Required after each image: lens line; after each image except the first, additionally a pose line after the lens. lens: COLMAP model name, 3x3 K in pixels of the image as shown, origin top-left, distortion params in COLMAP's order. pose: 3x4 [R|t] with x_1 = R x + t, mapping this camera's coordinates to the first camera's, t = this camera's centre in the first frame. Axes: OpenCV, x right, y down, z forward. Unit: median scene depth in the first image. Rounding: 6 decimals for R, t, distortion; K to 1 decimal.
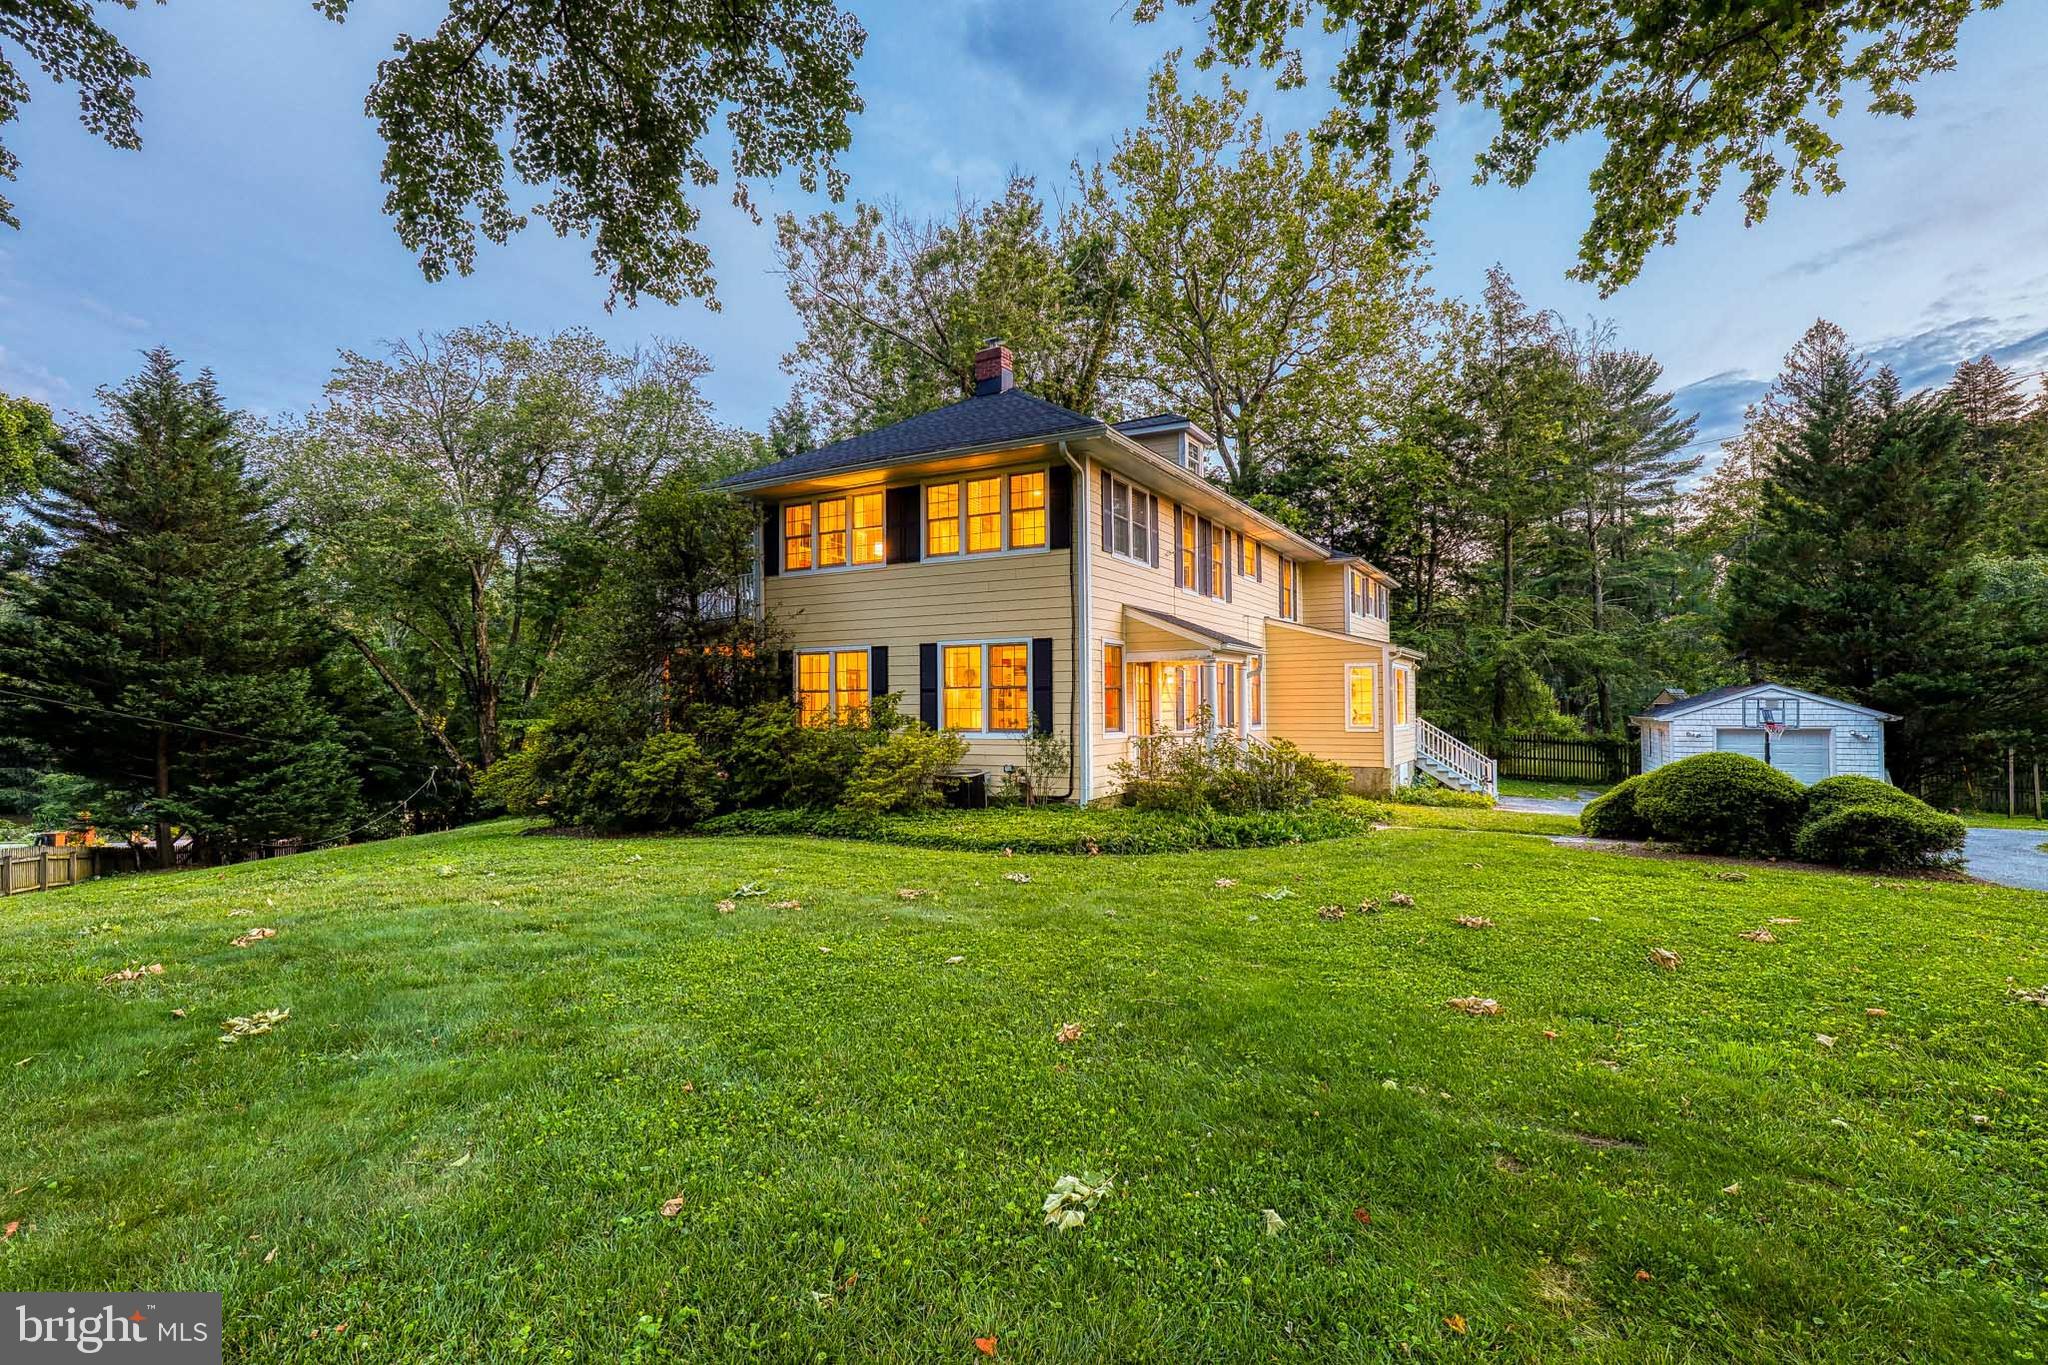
lens RADIAL K [[939.9, 0, 1039.7], [0, 939.9, 684.5], [0, 0, 1]] dist [-0.027008, 0.000585]
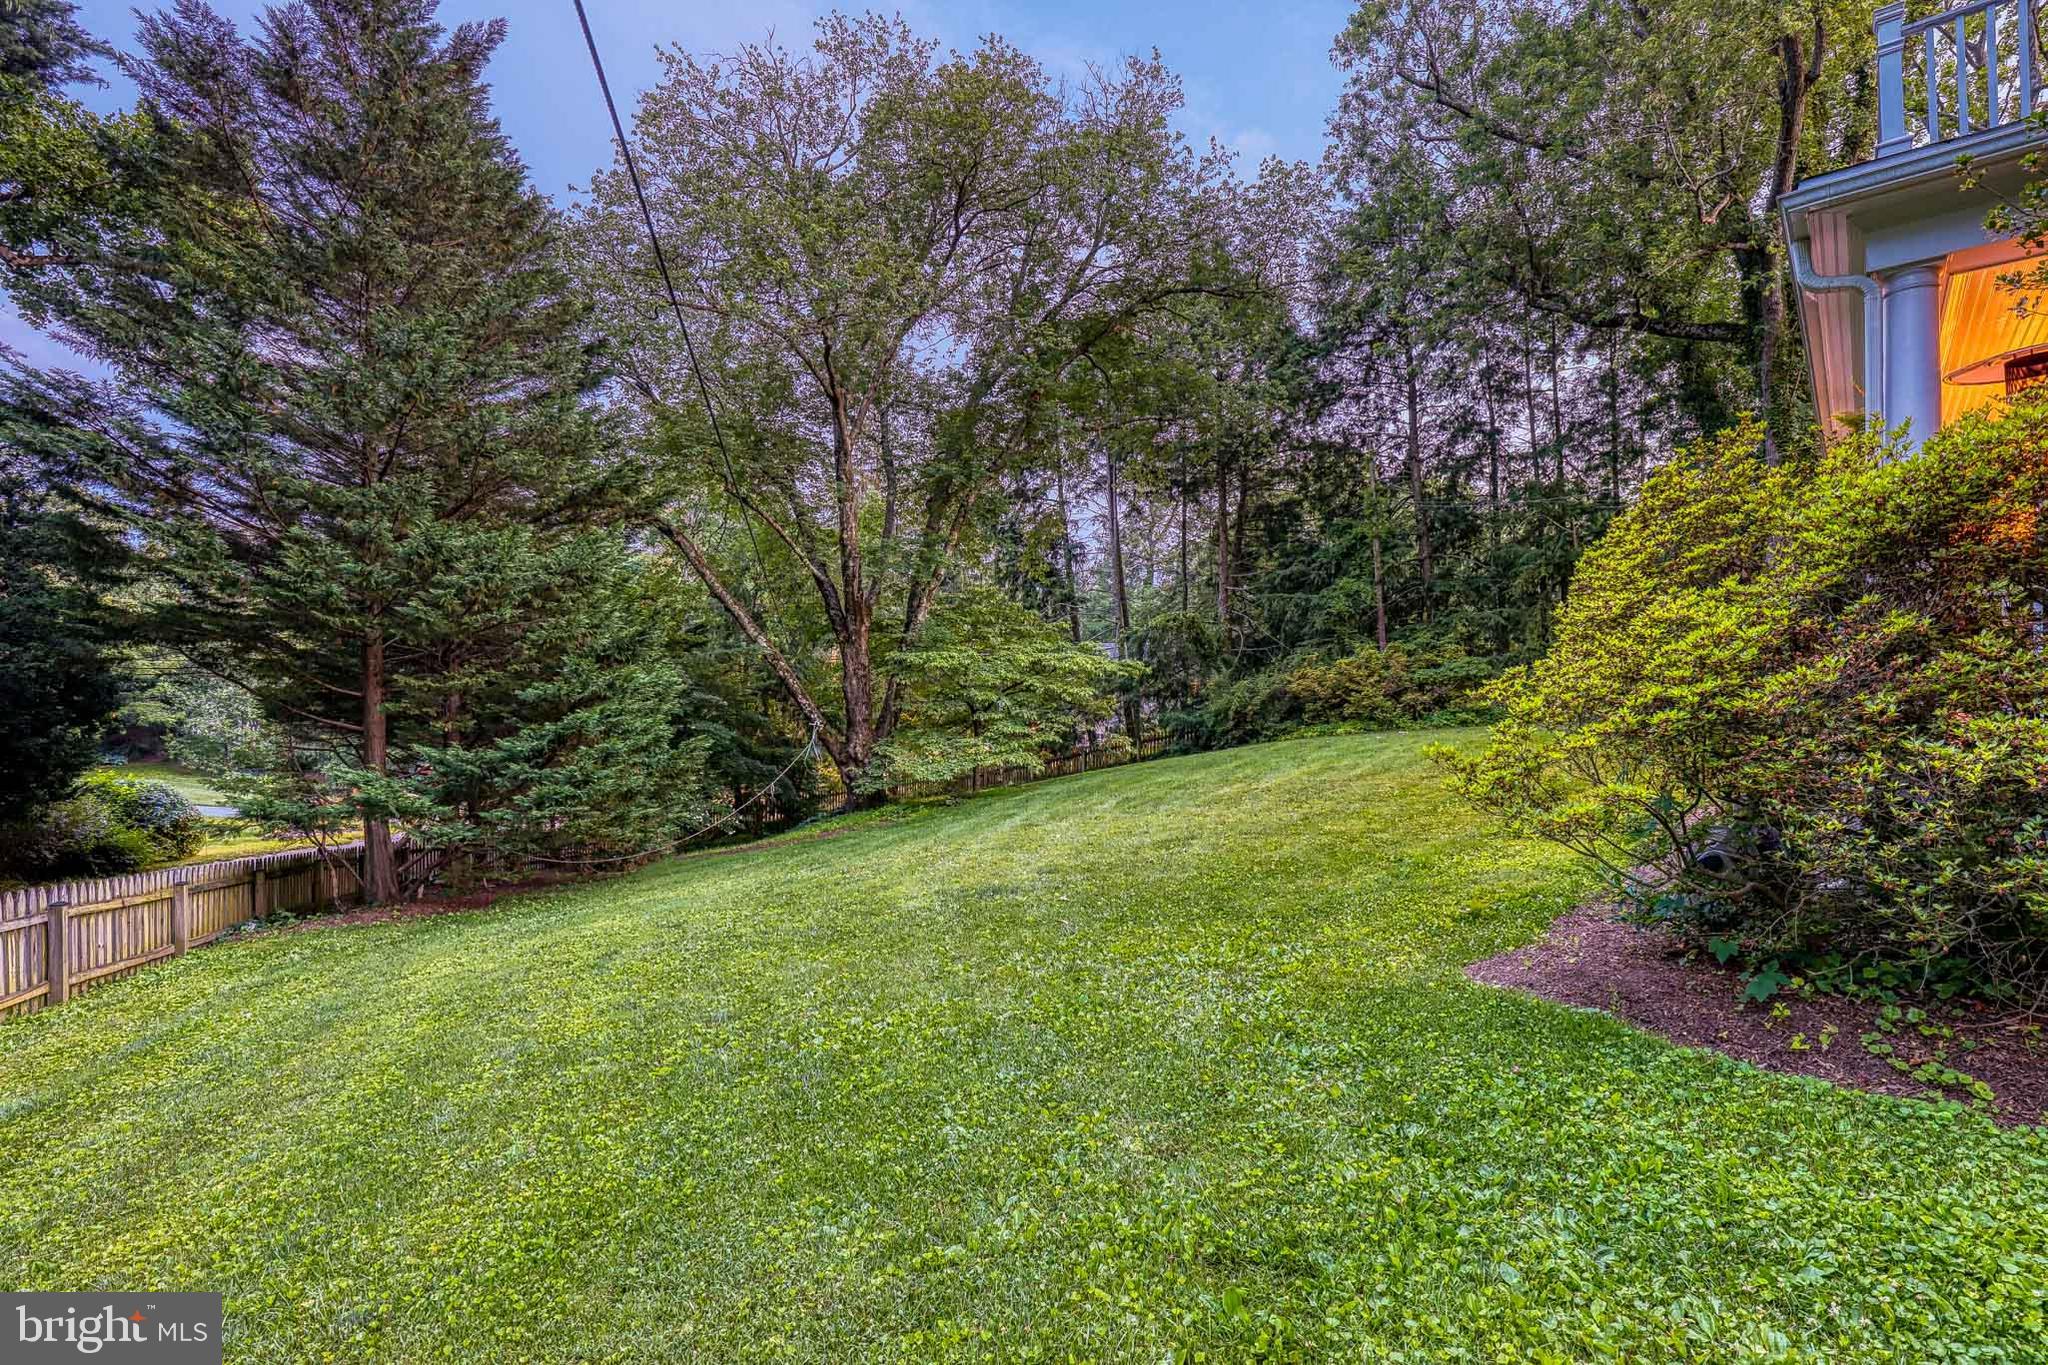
lens RADIAL K [[939.9, 0, 1039.7], [0, 939.9, 684.5], [0, 0, 1]] dist [-0.027008, 0.000585]
pose [[0.976695, 0.007283, -0.214506, -0.630084], [-0.003153, 0.999803, 0.019590, 0.085551], [0.214607, -0.018457, 0.976526, 0.752800]]
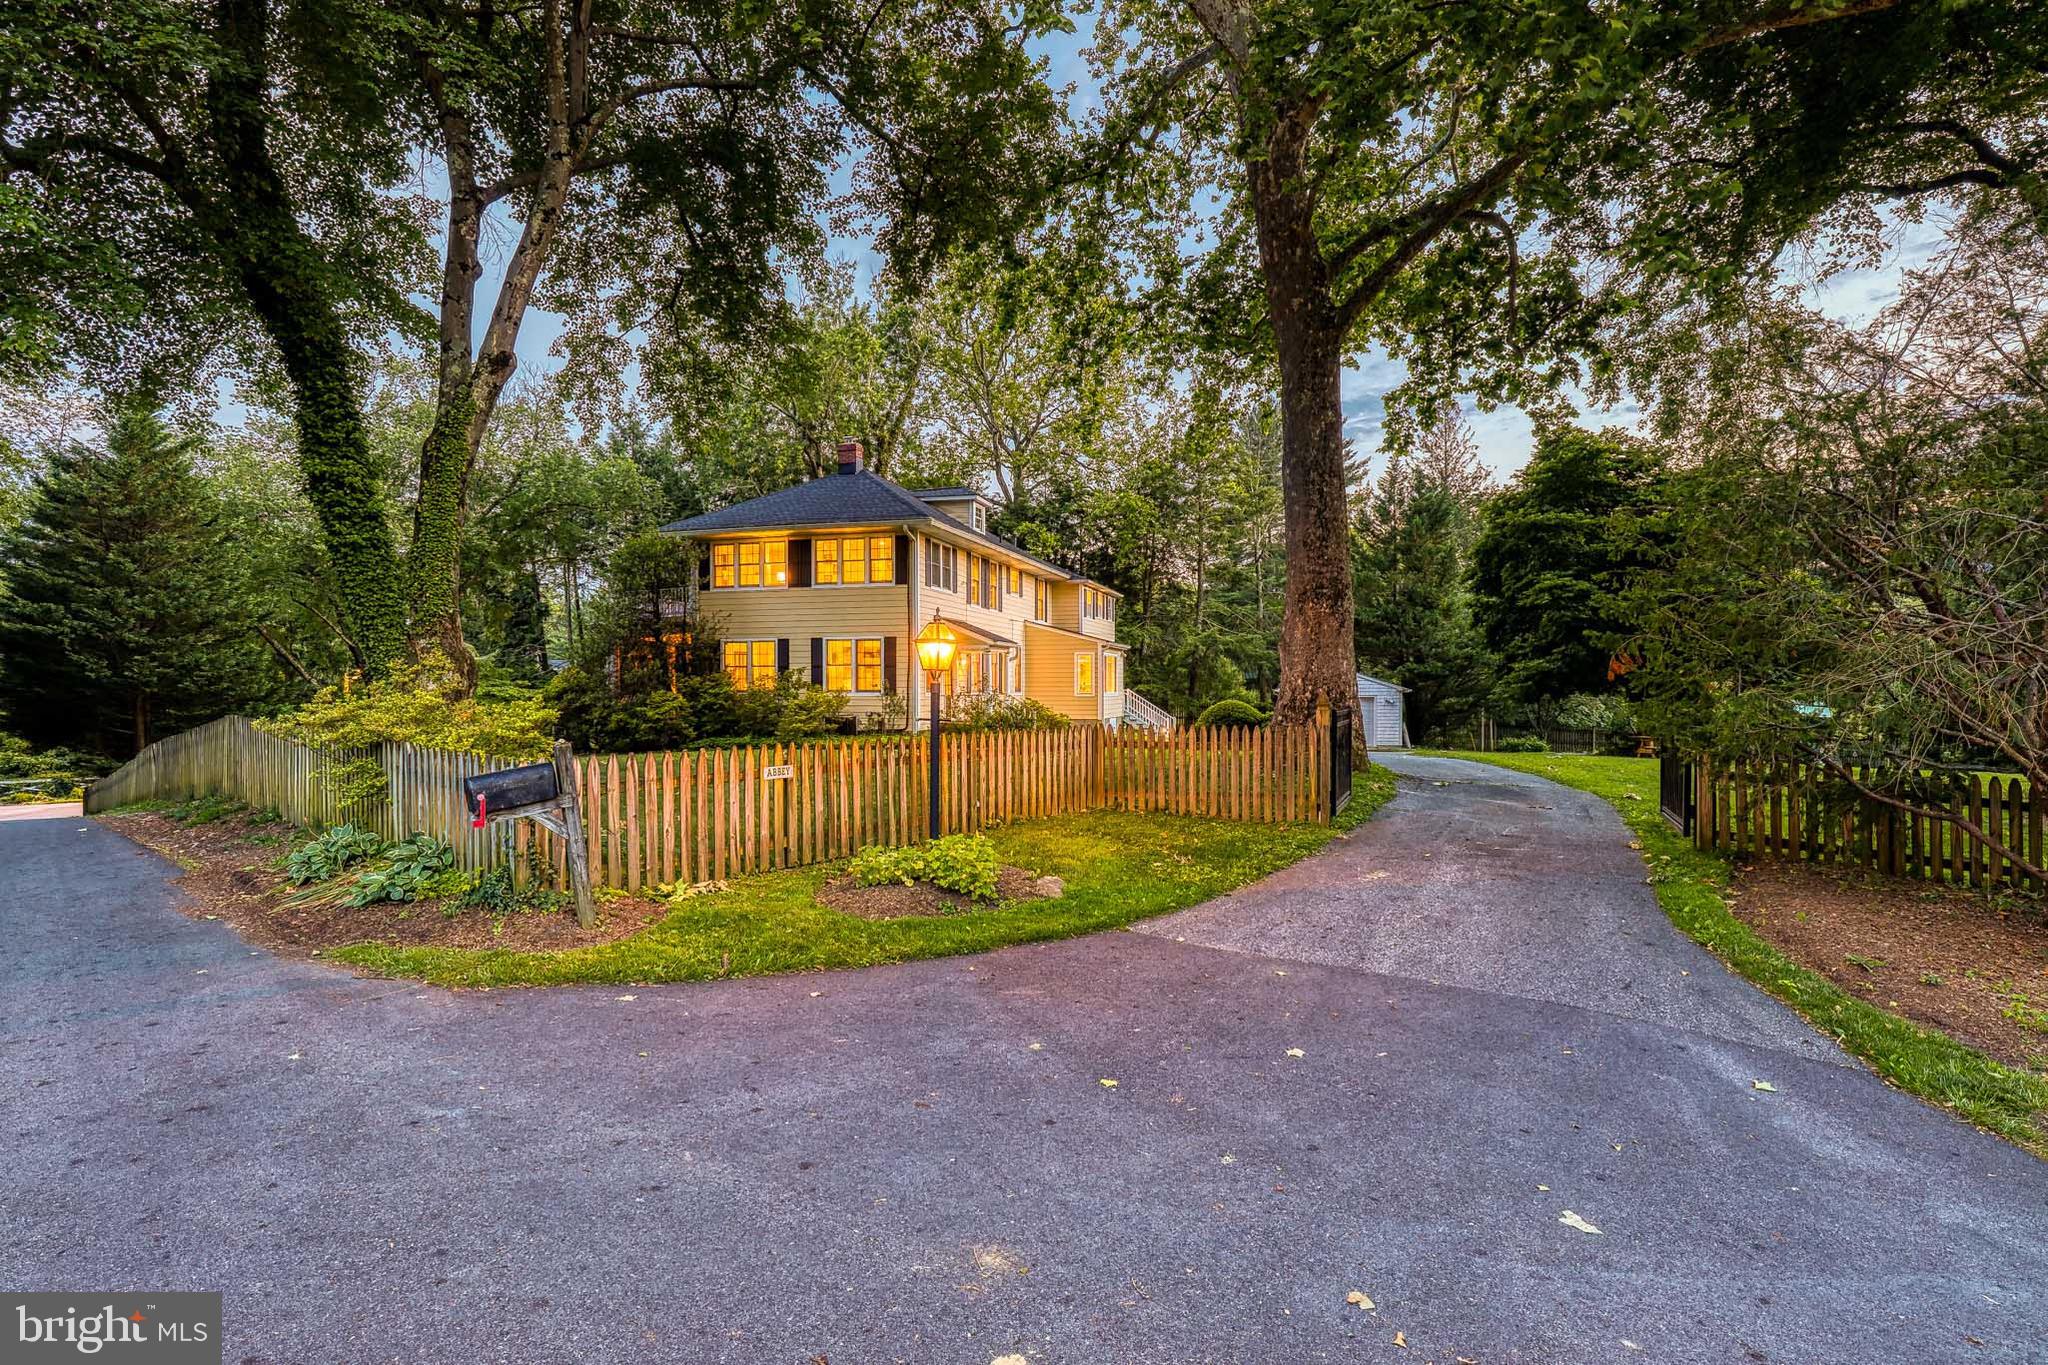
lens RADIAL K [[939.9, 0, 1039.7], [0, 939.9, 684.5], [0, 0, 1]] dist [-0.027008, 0.000585]
pose [[0.972745, 0.006863, 0.231777, -0.108373], [-0.011972, 0.999715, 0.020644, -0.000986], [-0.231569, -0.022856, 0.972550, -0.608939]]
